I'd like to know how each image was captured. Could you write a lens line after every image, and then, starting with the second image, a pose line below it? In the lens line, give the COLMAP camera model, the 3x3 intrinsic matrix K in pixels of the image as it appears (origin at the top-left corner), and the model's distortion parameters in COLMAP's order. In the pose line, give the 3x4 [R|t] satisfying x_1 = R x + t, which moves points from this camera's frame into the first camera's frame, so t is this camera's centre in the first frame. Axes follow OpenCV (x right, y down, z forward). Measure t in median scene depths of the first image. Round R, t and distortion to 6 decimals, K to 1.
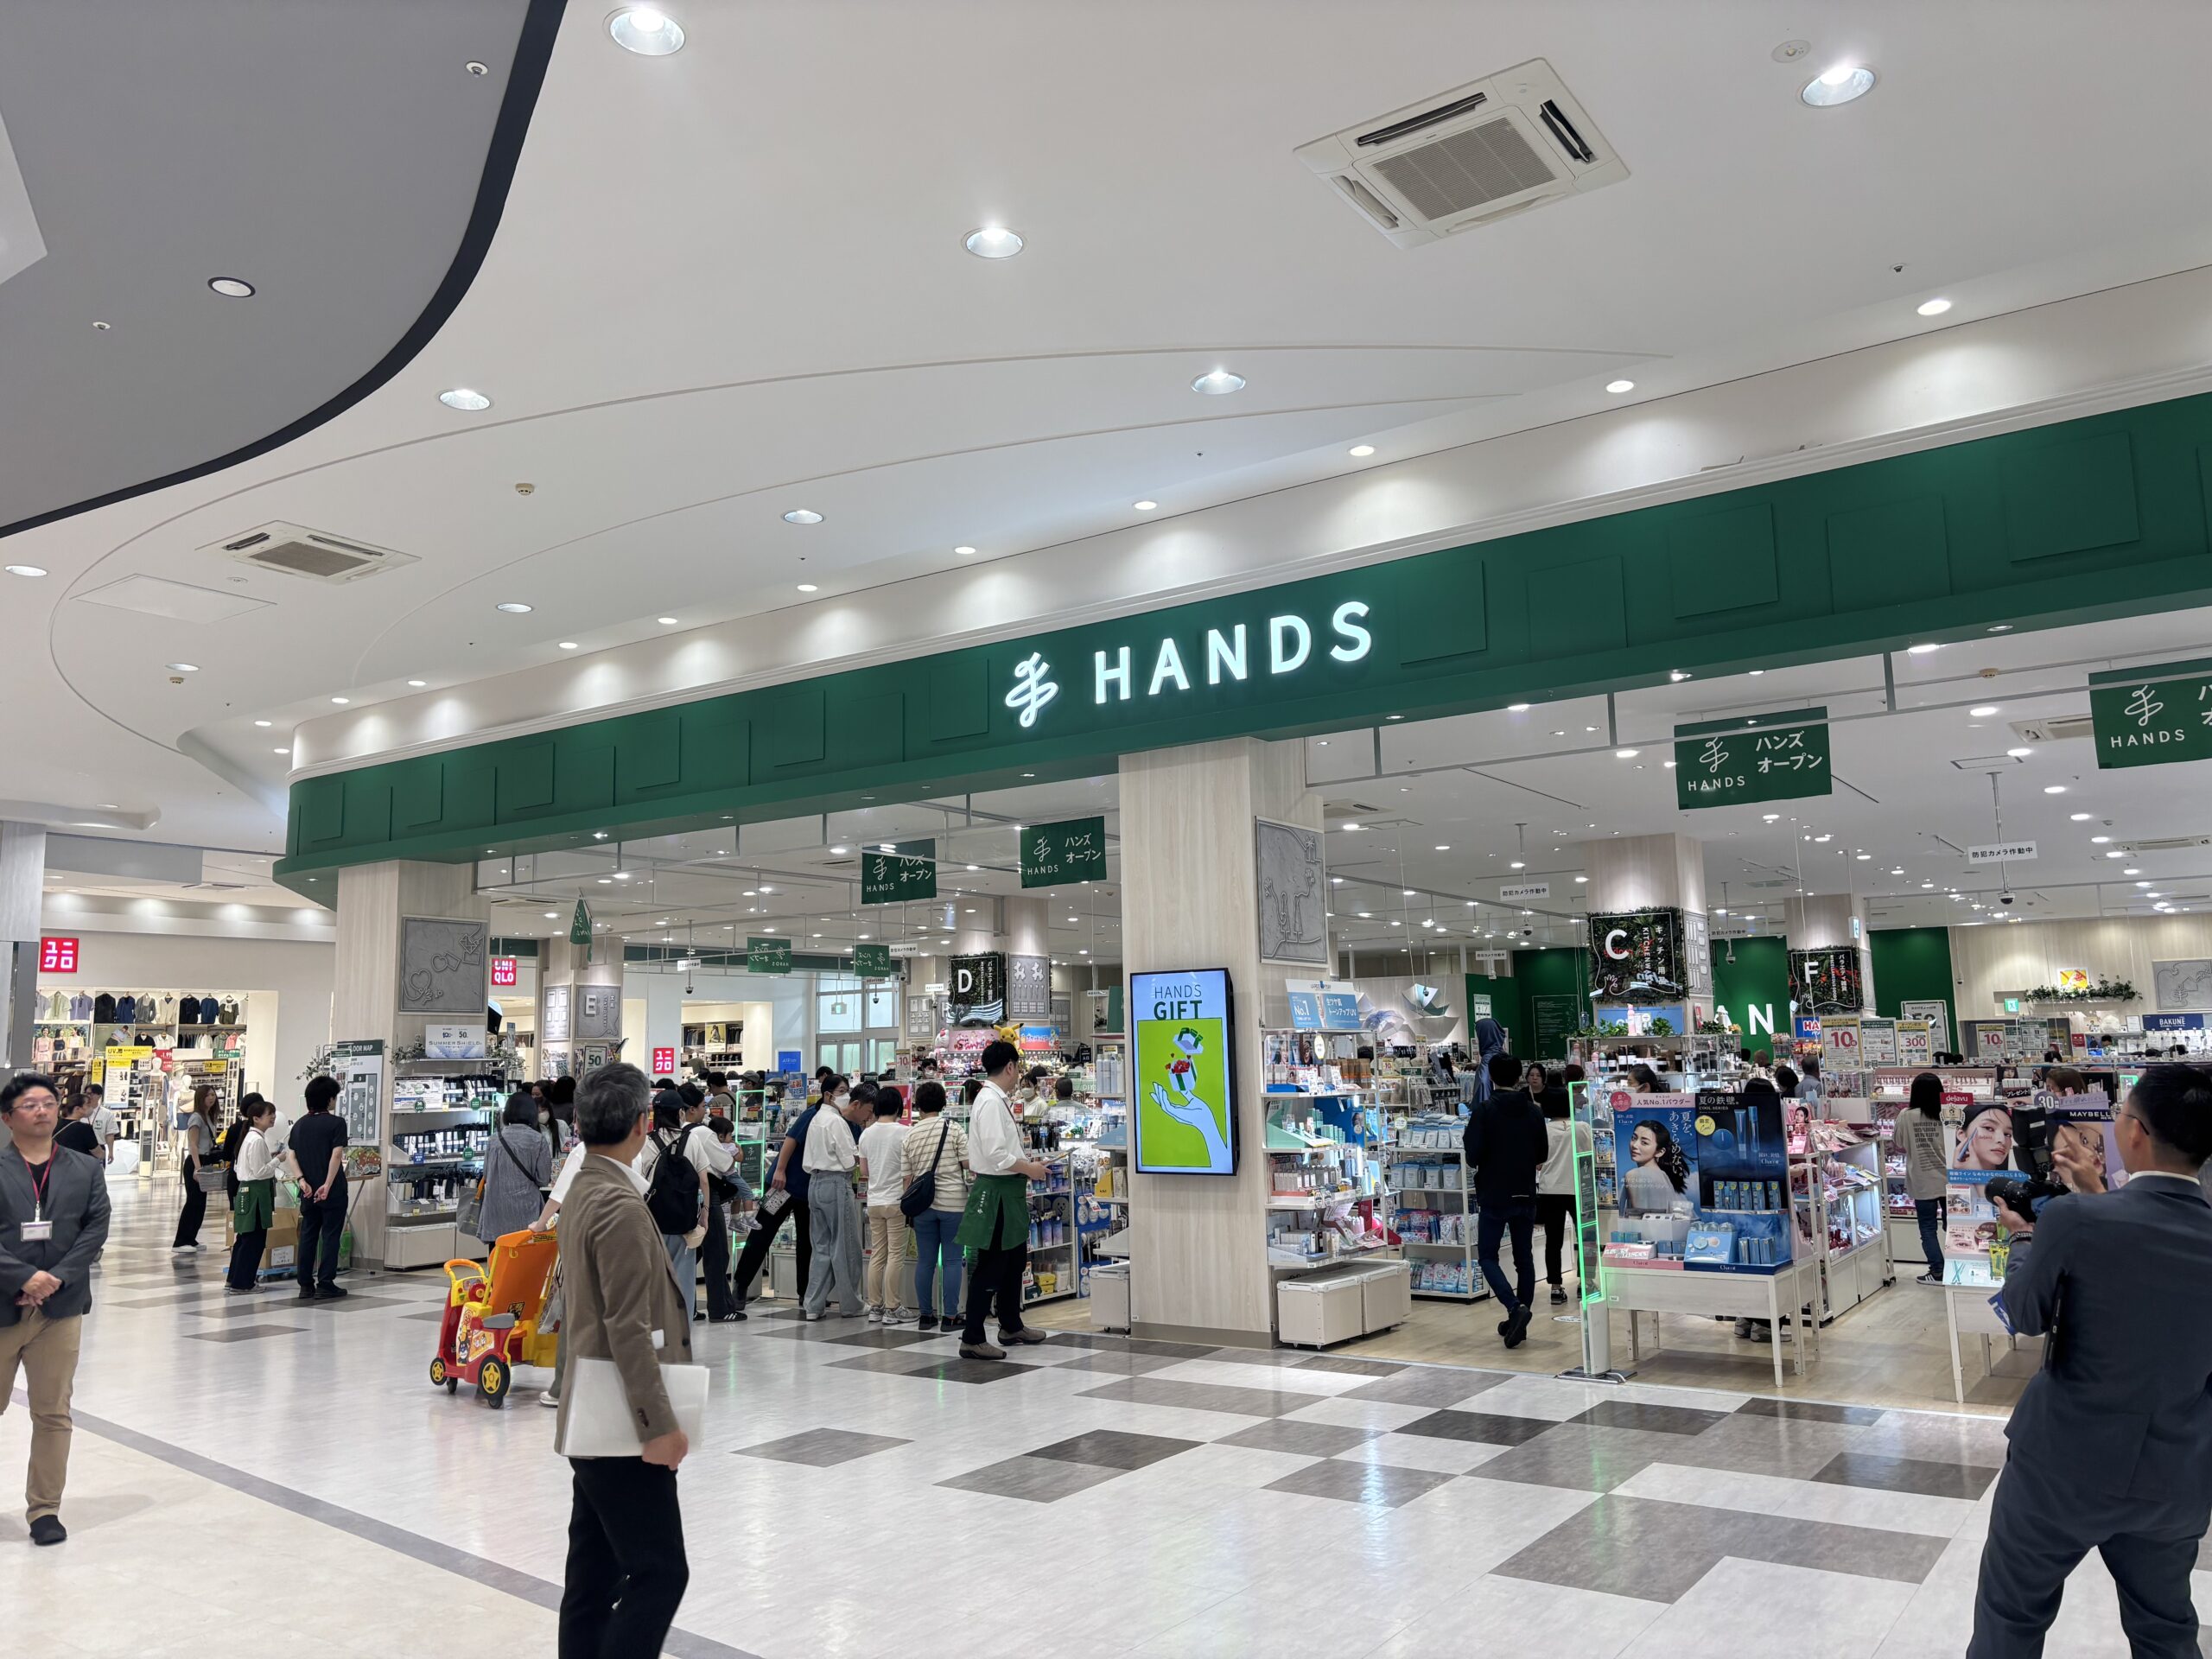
lens RADIAL K [[1672.8, 0, 1107.4], [0, 1672.8, 828.4], [0, 0, 1]] dist [0.012122, 0.002670]
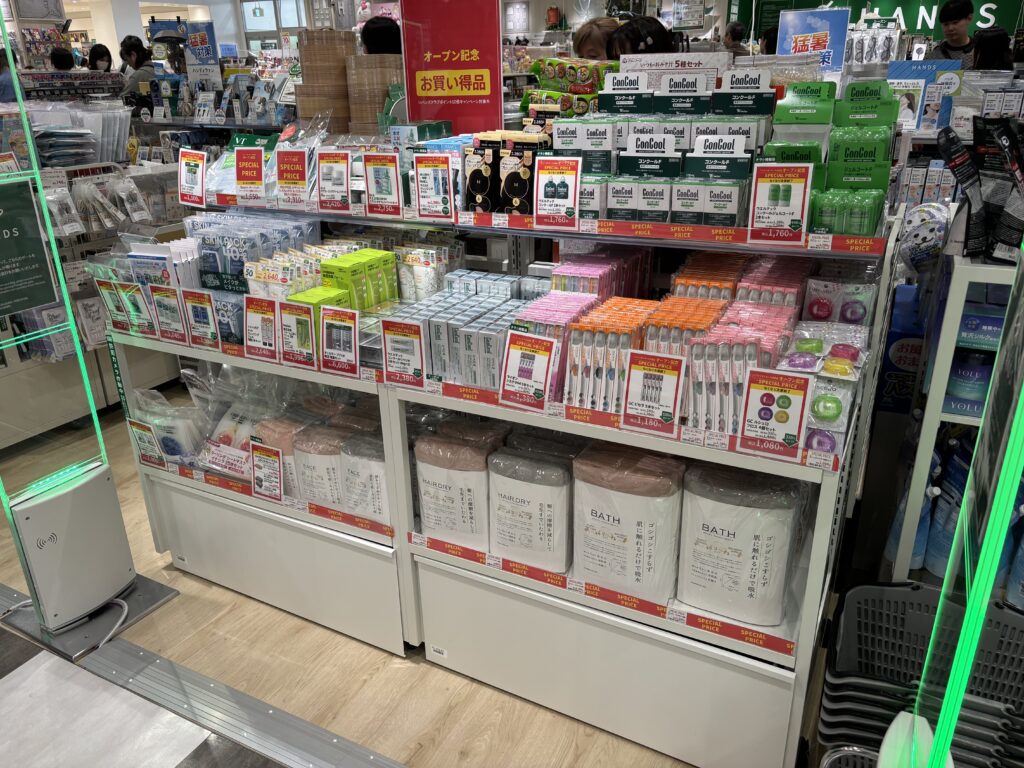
lens RADIAL K [[774.4, 0, 511.0], [0, 774.4, 384.0], [0, 0, 1]] dist [0.012122, 0.002670]
pose [[0.991674, -0.048005, 0.119495, -0.050963], [-0.018917, 0.863549, 0.503909, 0.052750], [-0.127380, -0.501974, 0.855451, 0.305020]]
